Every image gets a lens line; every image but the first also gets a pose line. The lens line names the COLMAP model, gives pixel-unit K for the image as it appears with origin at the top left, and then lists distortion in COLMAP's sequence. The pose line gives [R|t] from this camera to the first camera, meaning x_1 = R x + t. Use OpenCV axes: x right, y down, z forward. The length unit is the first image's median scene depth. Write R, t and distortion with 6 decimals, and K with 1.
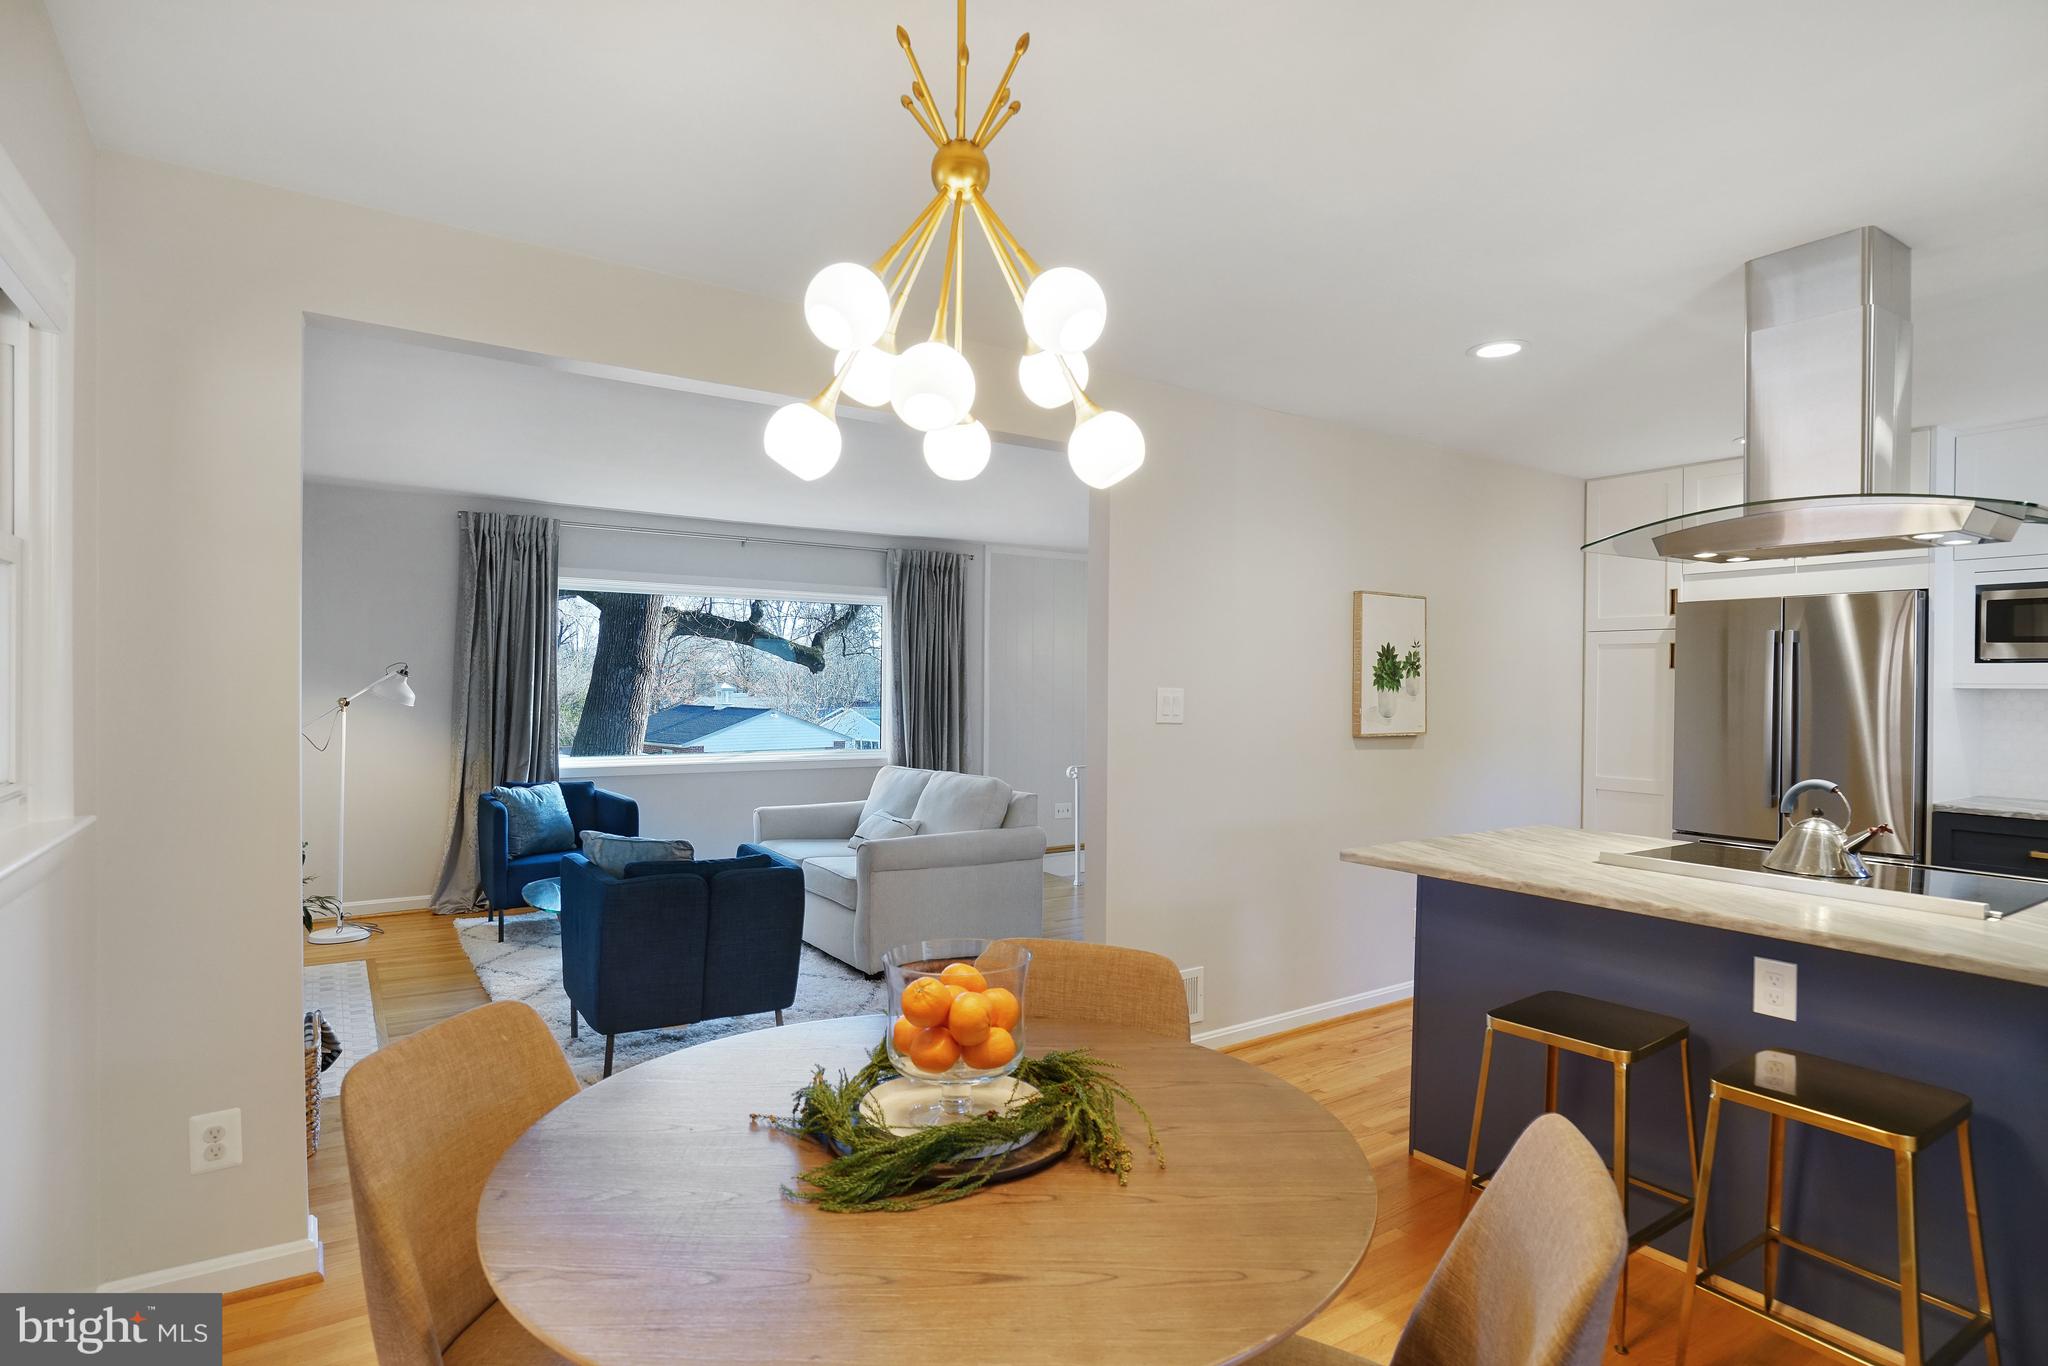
lens RADIAL K [[1105.5, 0, 1024.0], [0, 1105.5, 683.0], [0, 0, 1]] dist [-0.018377, 0.000232]
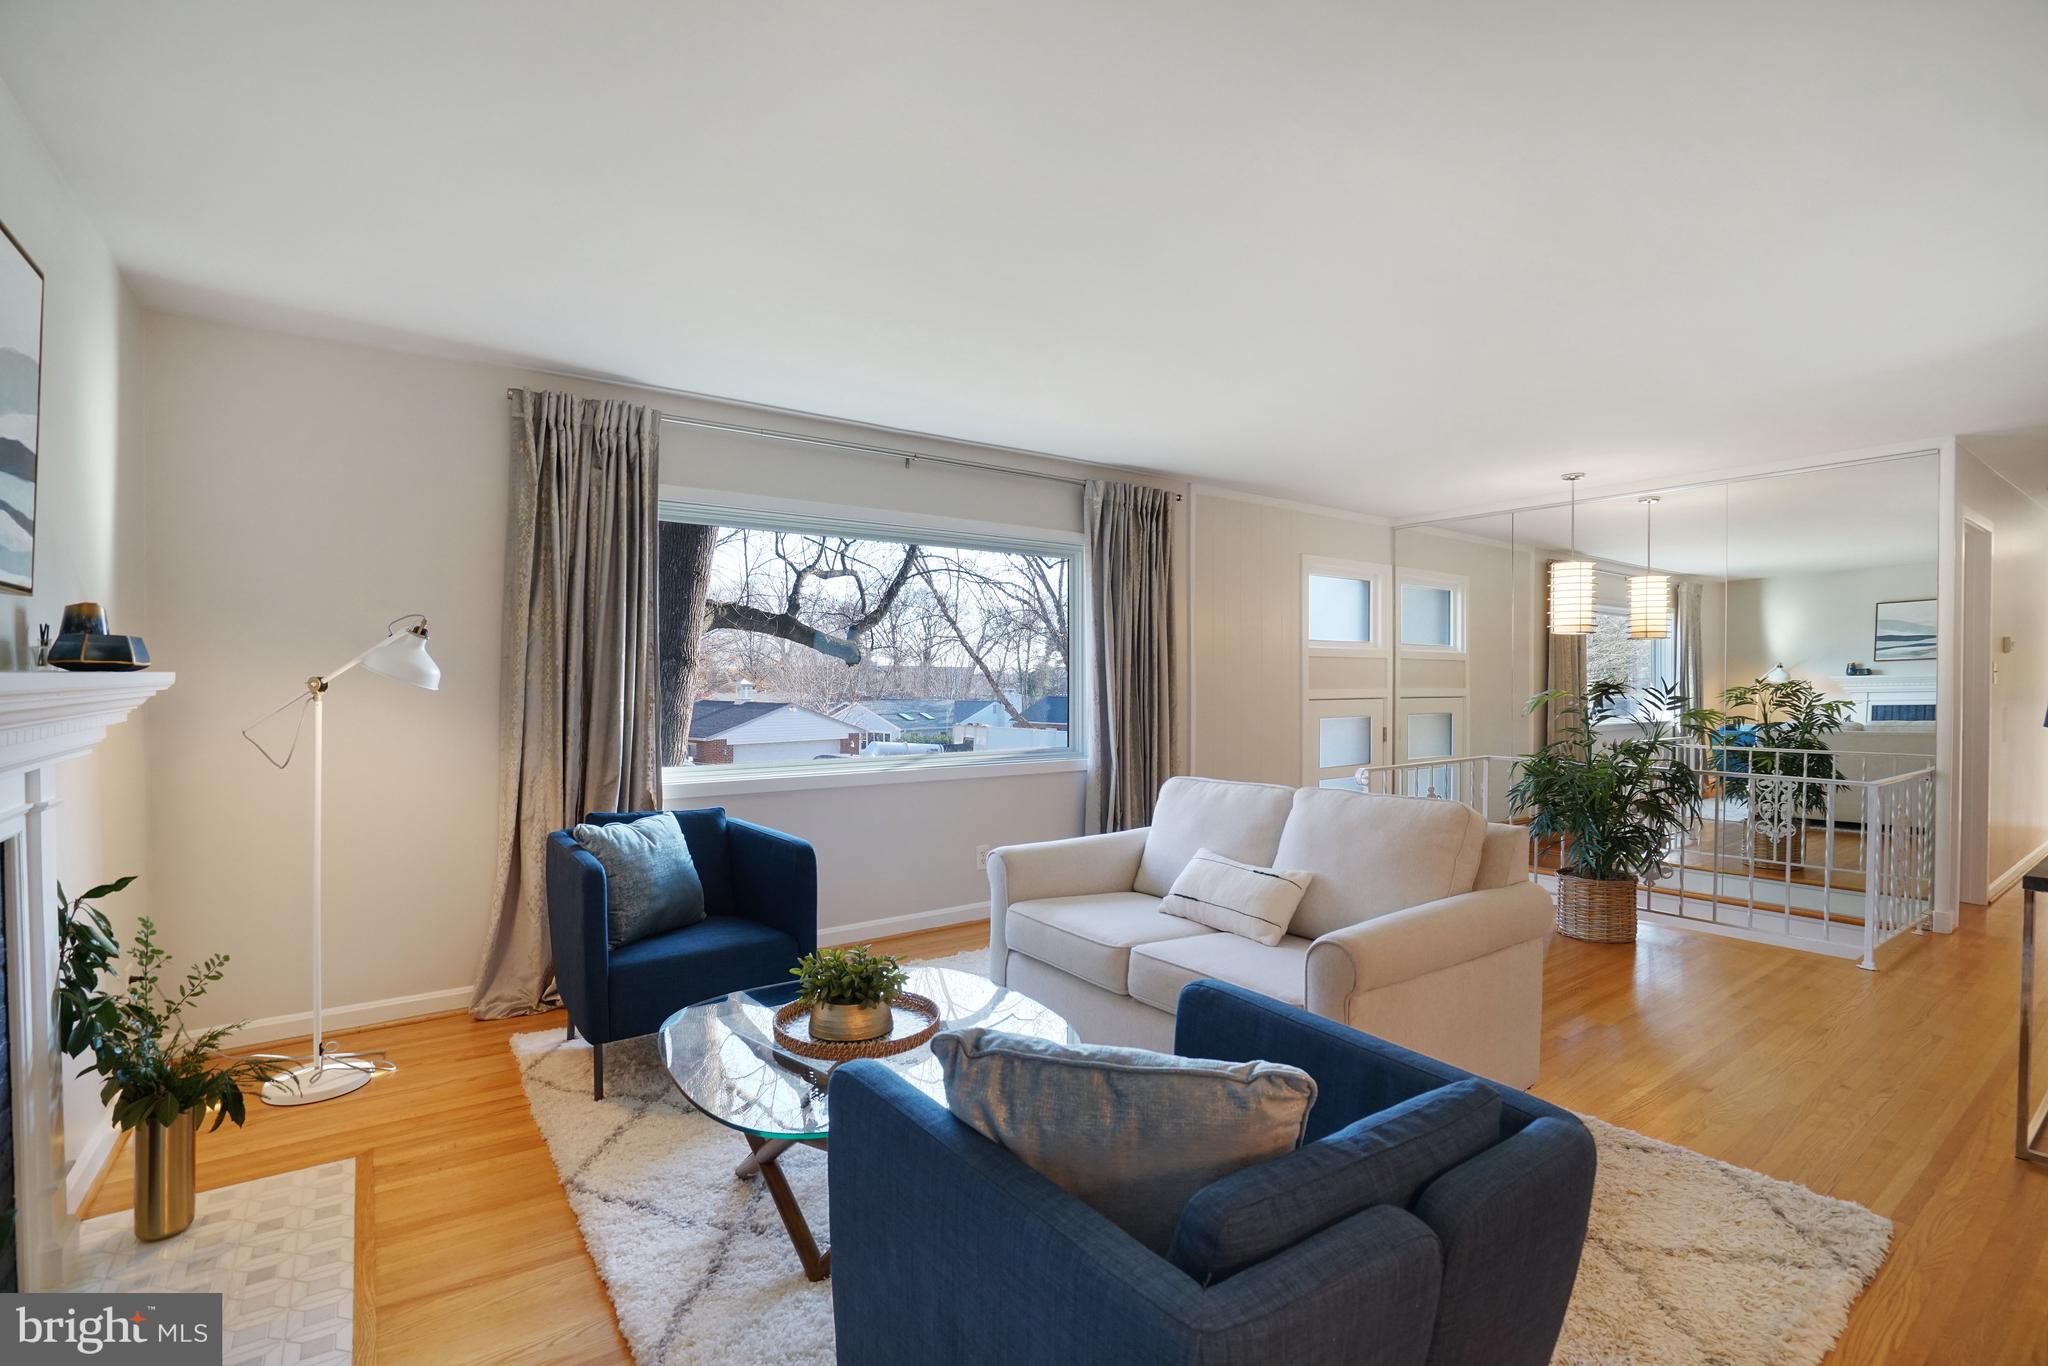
lens RADIAL K [[946.1, 0, 1013.6], [0, 946.1, 688.9], [0, 0, 1]] dist [-0.050202, 0.020415]
pose [[0.999192, -0.007534, 0.039467, -0.241437], [0.007204, 0.999938, 0.008489, 0.016432], [-0.039528, -0.008198, 0.999185, 0.442695]]
